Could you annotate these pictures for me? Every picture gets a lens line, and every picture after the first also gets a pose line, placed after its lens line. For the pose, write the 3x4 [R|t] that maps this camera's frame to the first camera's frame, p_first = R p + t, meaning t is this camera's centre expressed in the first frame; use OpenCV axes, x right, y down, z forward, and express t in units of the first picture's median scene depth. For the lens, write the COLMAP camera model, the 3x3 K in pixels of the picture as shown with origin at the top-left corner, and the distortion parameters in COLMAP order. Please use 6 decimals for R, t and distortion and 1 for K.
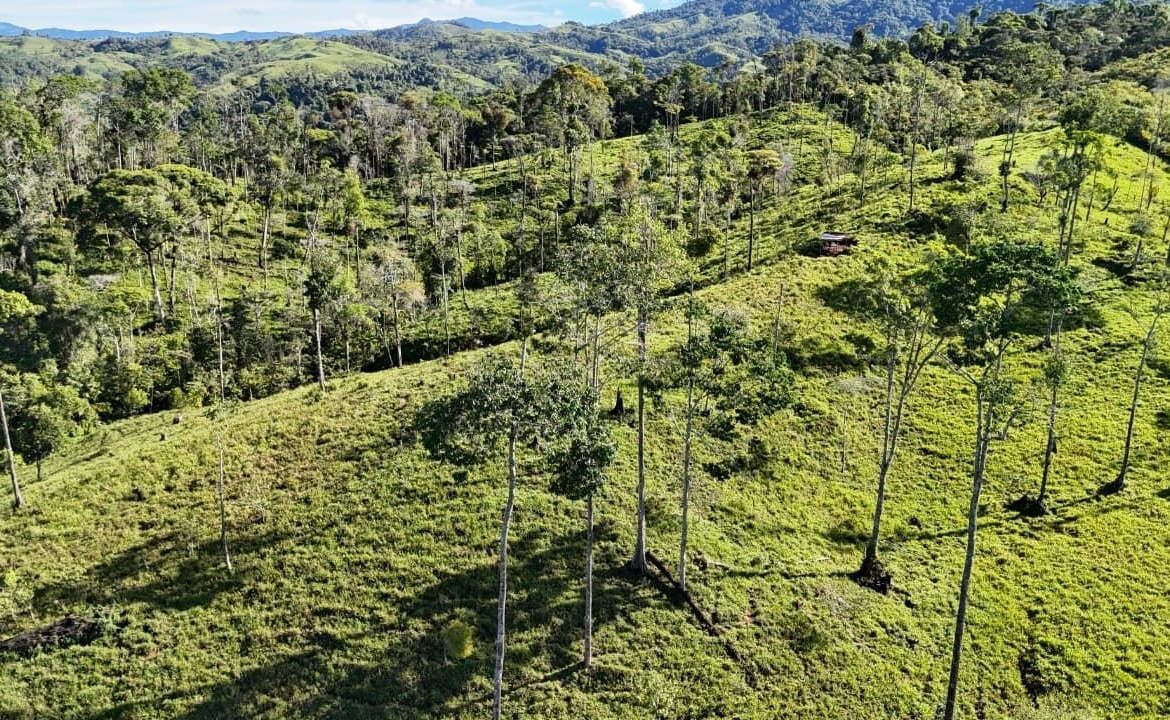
lens RADIAL K [[942.9, 0, 584.1], [0, 942.9, 360.2], [0, 0, 1]] dist [0.076258, -0.074537]
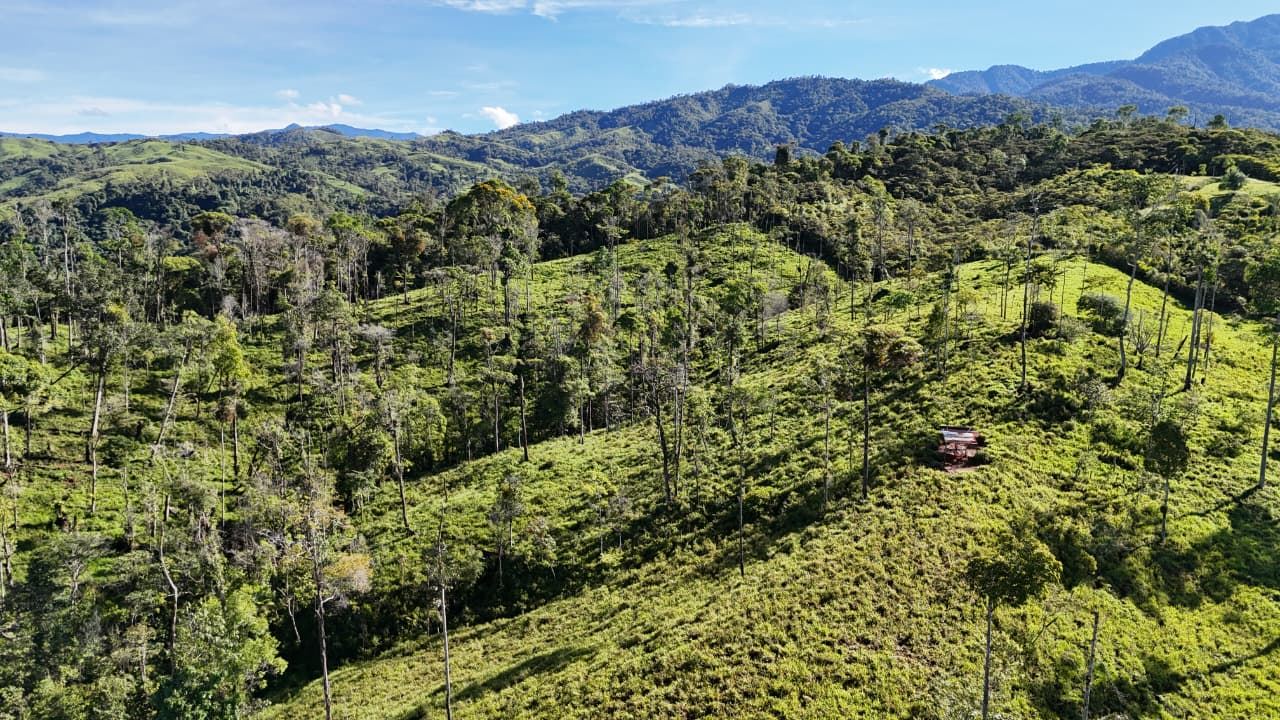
lens RADIAL K [[939.5, 0, 637.3], [0, 939.5, 359.0], [0, 0, 1]] dist [0.079182, -0.078828]
pose [[0.983096, -0.024889, 0.181391, -0.094649], [0.044079, 0.993751, -0.102545, -0.116816], [-0.177705, 0.108807, 0.978050, 0.320285]]
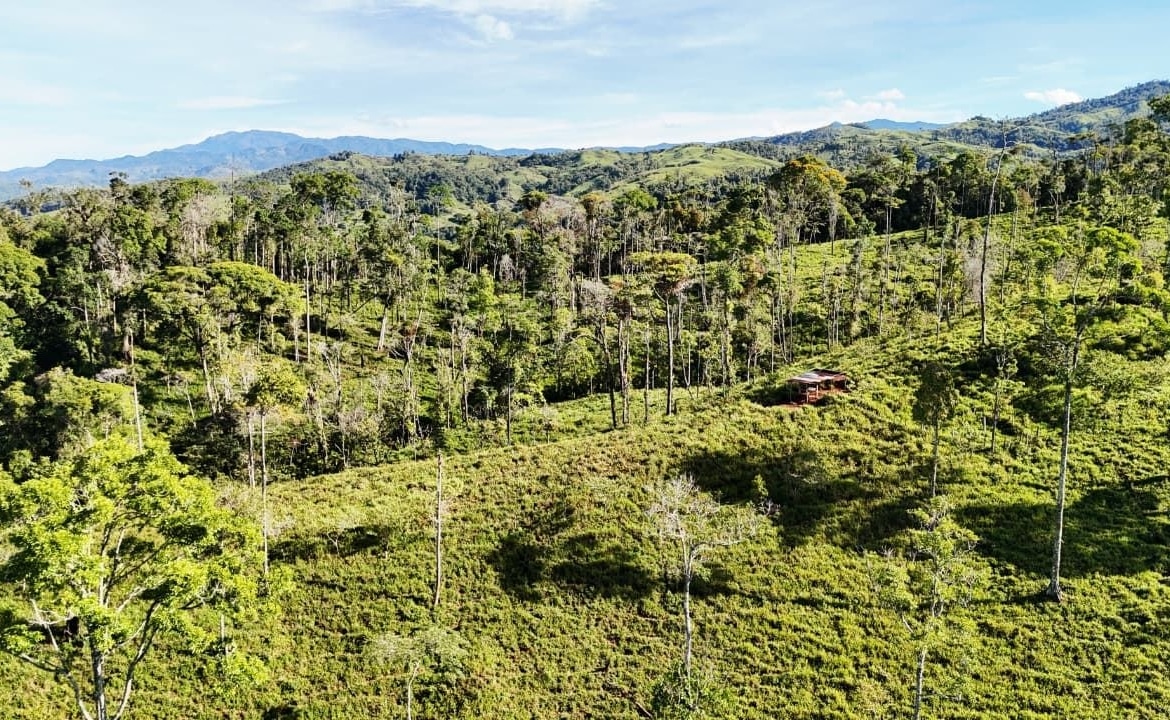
lens RADIAL K [[942.9, 0, 586.1], [0, 942.9, 335.3], [0, 0, 1]] dist [0.076258, -0.074537]
pose [[0.914446, 0.044136, -0.402295, 0.363148], [-0.094819, 0.989733, -0.106946, -0.065559], [0.393444, 0.135942, 0.909242, 0.282772]]
